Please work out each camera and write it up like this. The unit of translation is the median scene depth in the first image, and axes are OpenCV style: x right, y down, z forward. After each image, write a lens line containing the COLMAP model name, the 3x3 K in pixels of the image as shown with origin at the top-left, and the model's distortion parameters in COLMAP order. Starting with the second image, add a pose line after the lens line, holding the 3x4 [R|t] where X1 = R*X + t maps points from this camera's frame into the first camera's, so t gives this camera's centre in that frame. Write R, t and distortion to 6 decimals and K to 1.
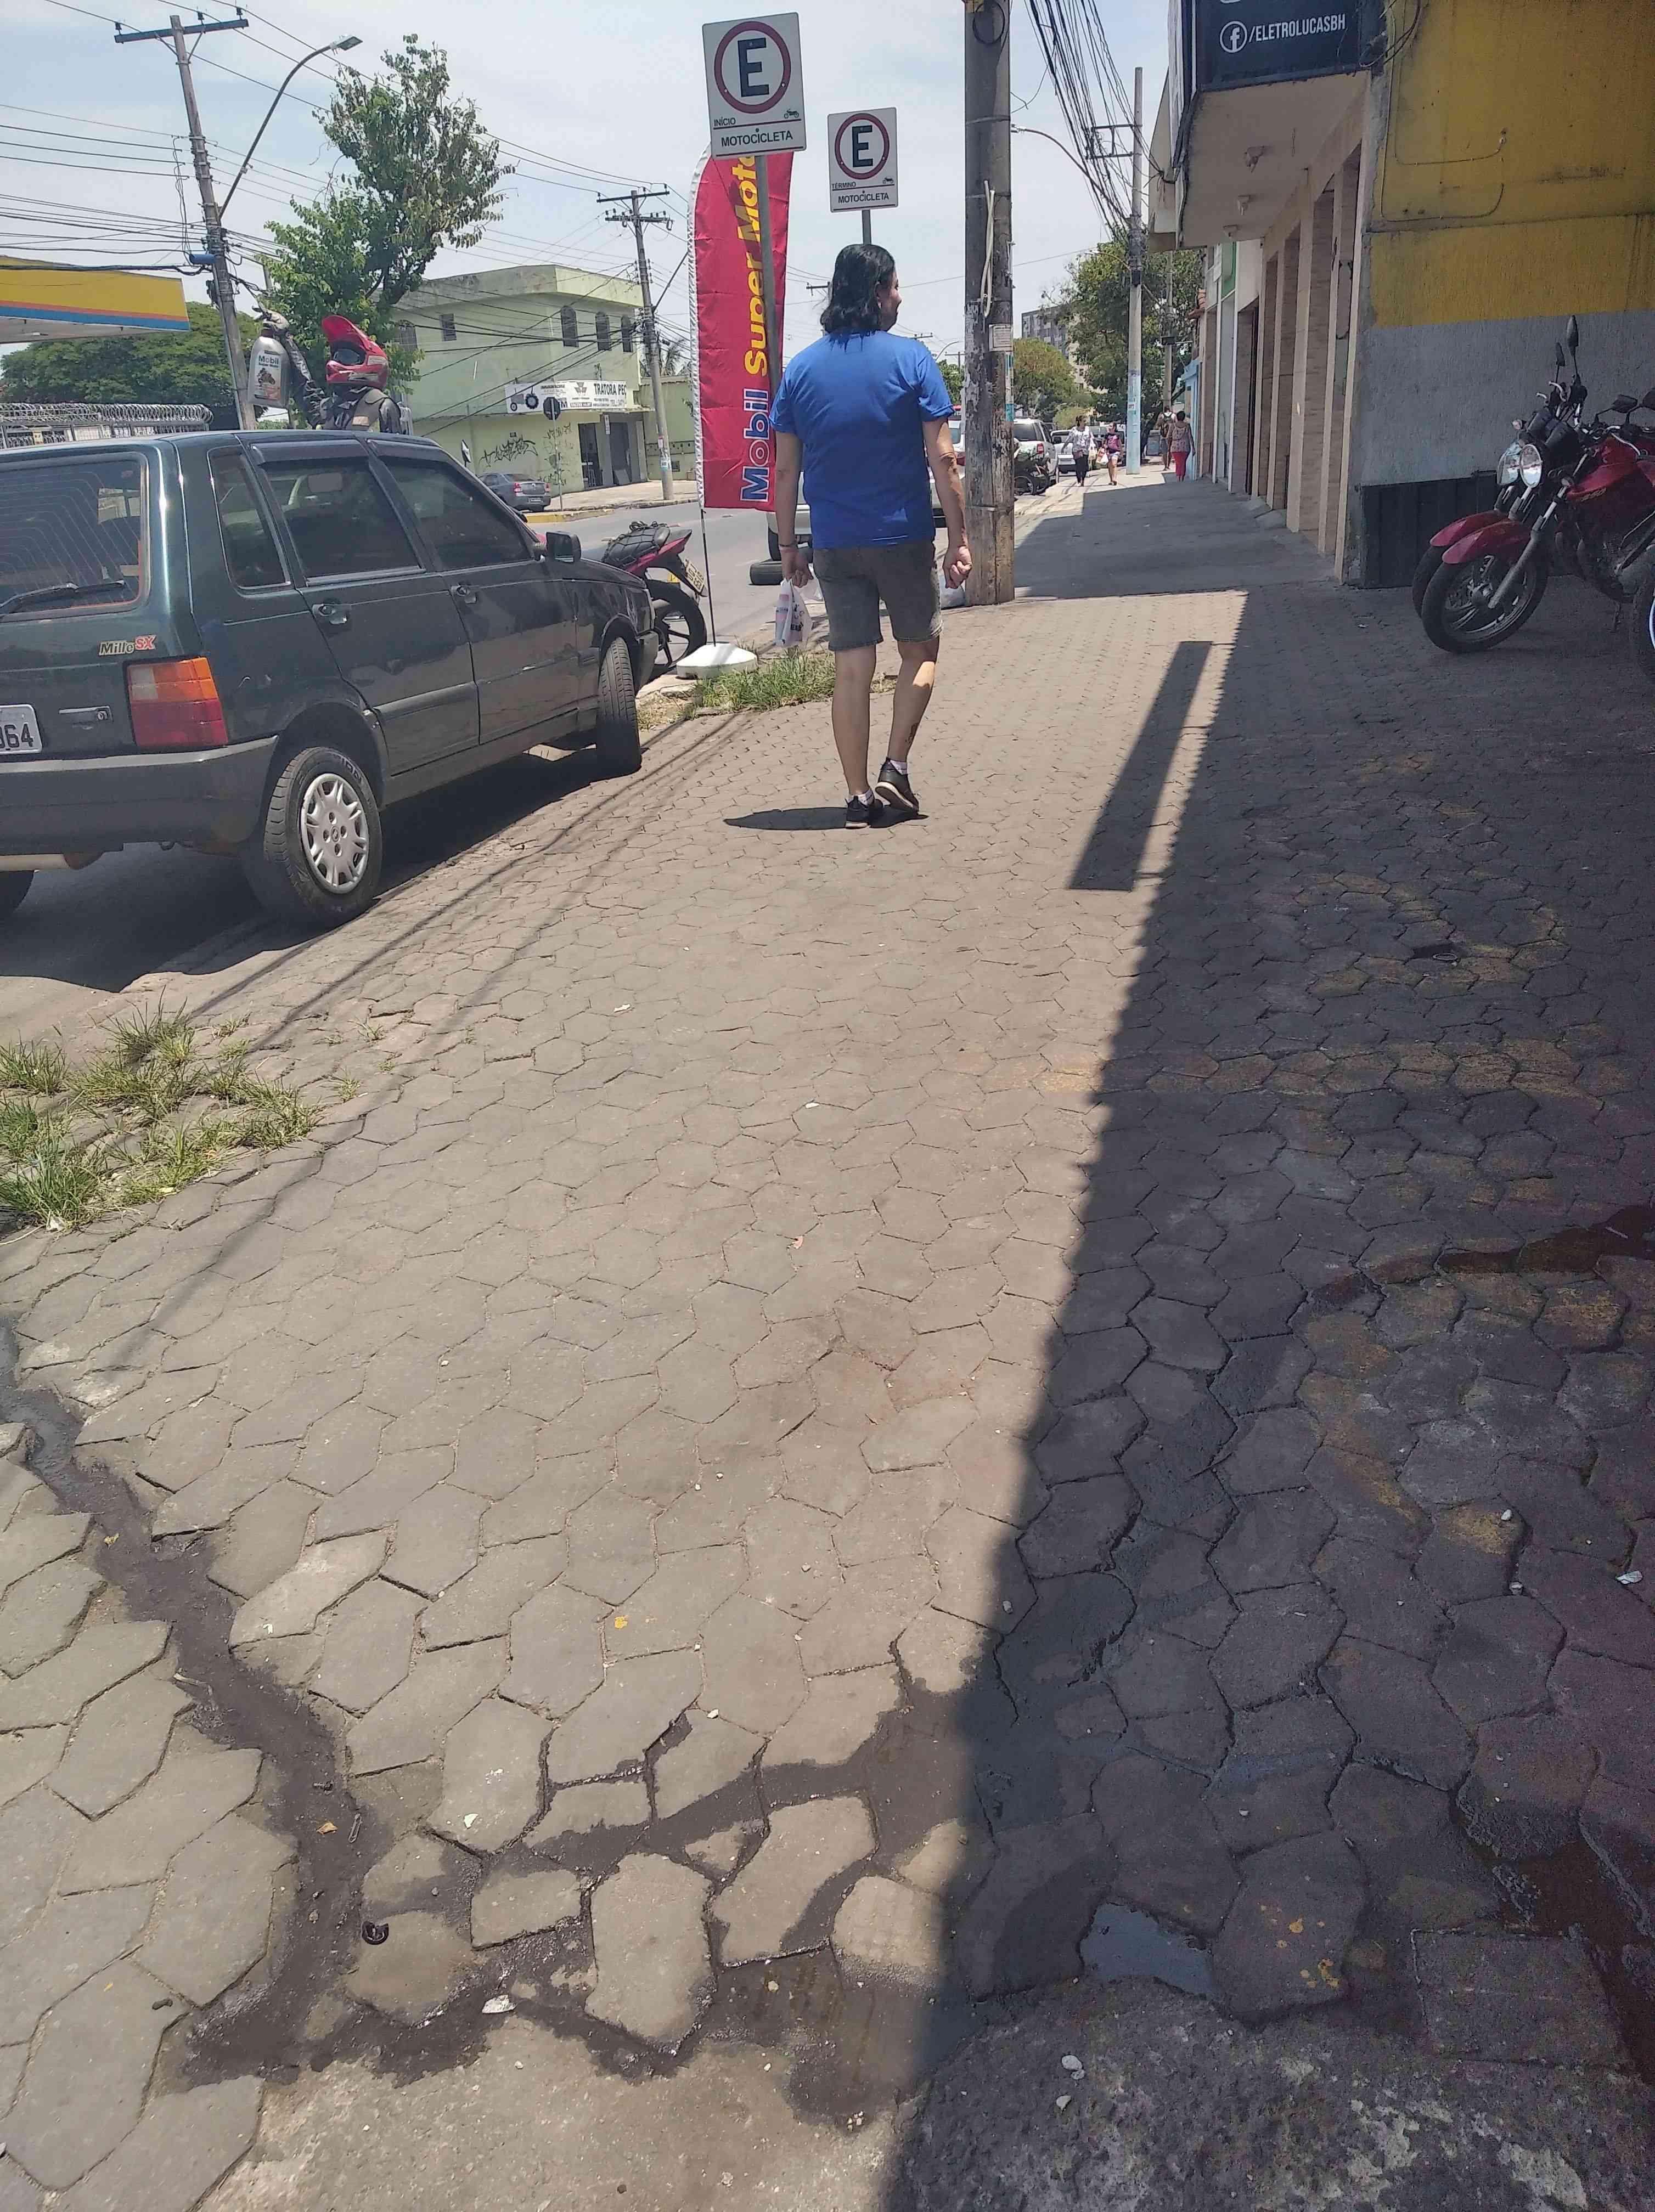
lens RADIAL K [[1707.4, 0, 834.4], [0, 1707.4, 1086.5], [0, 0, 1]] dist [0.040212, -0.060649]
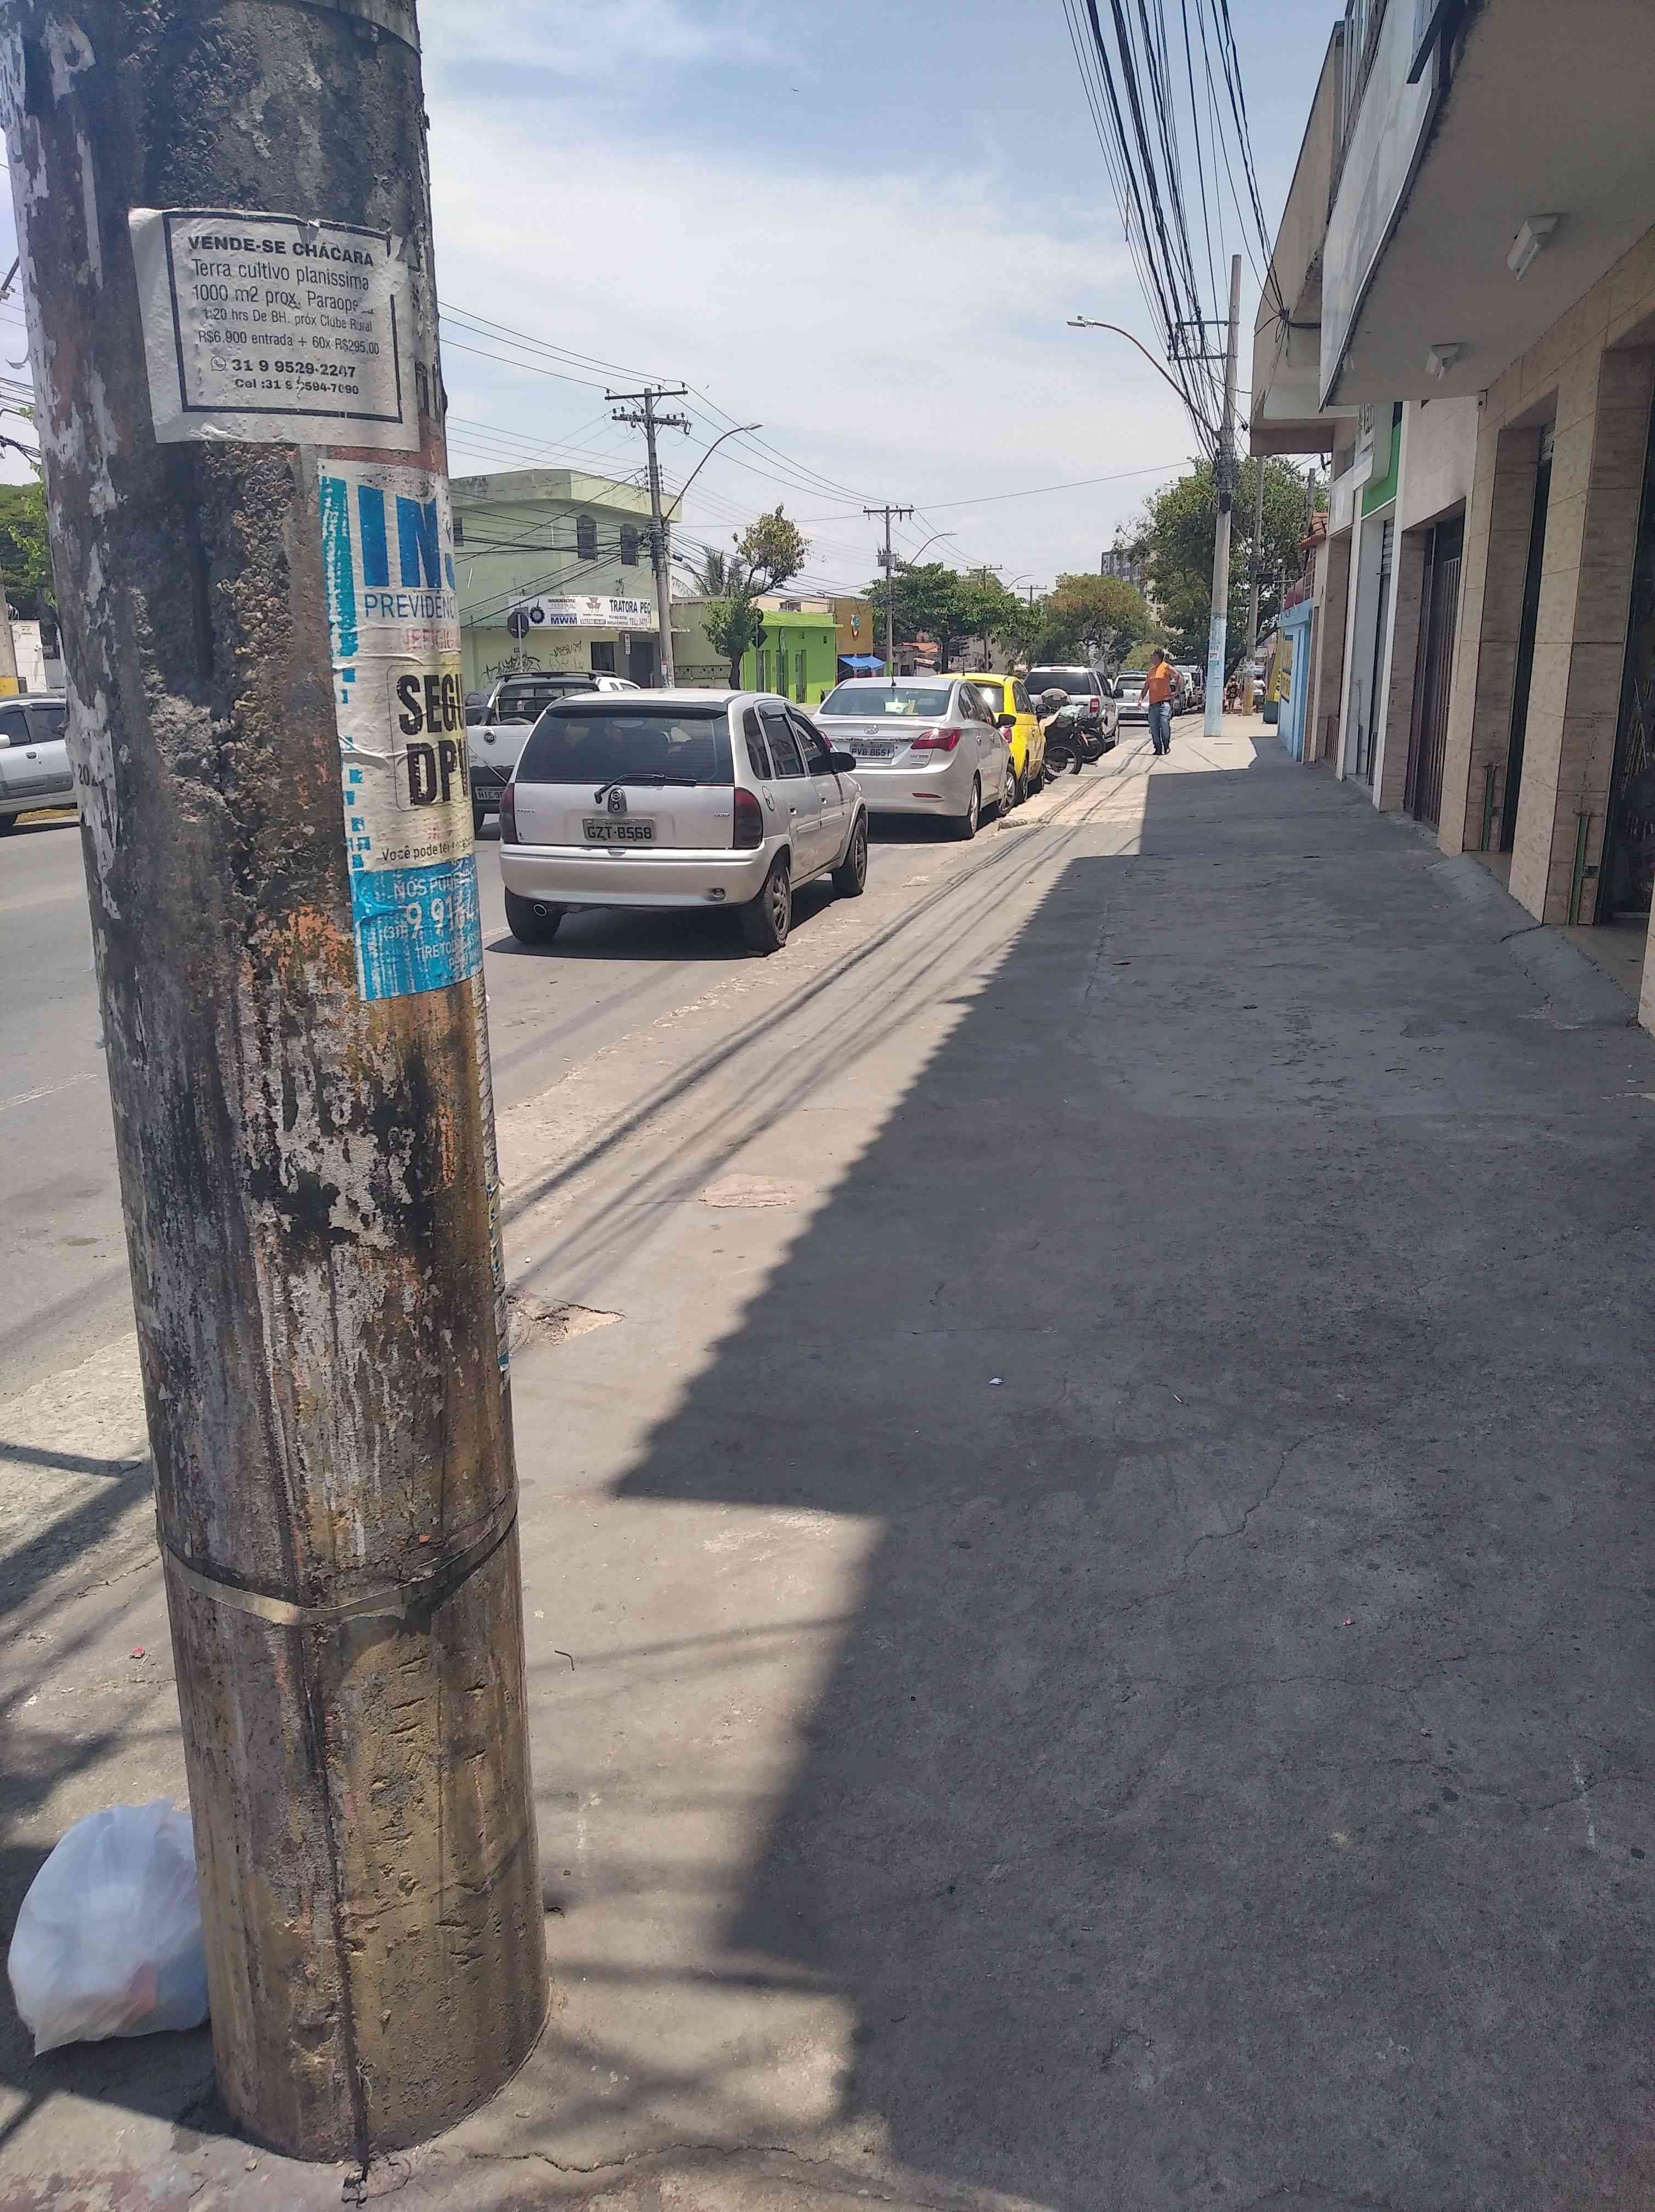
lens RADIAL K [[1707.4, 0, 845.5], [0, 1707.4, 1120.9], [0, 0, 1]] dist [0.040212, -0.060649]
pose [[0.998219, 0.052973, -0.027419, 0.030995], [-0.055410, 0.993693, -0.097488, -0.082421], [0.022082, 0.098834, 0.994859, 0.196068]]
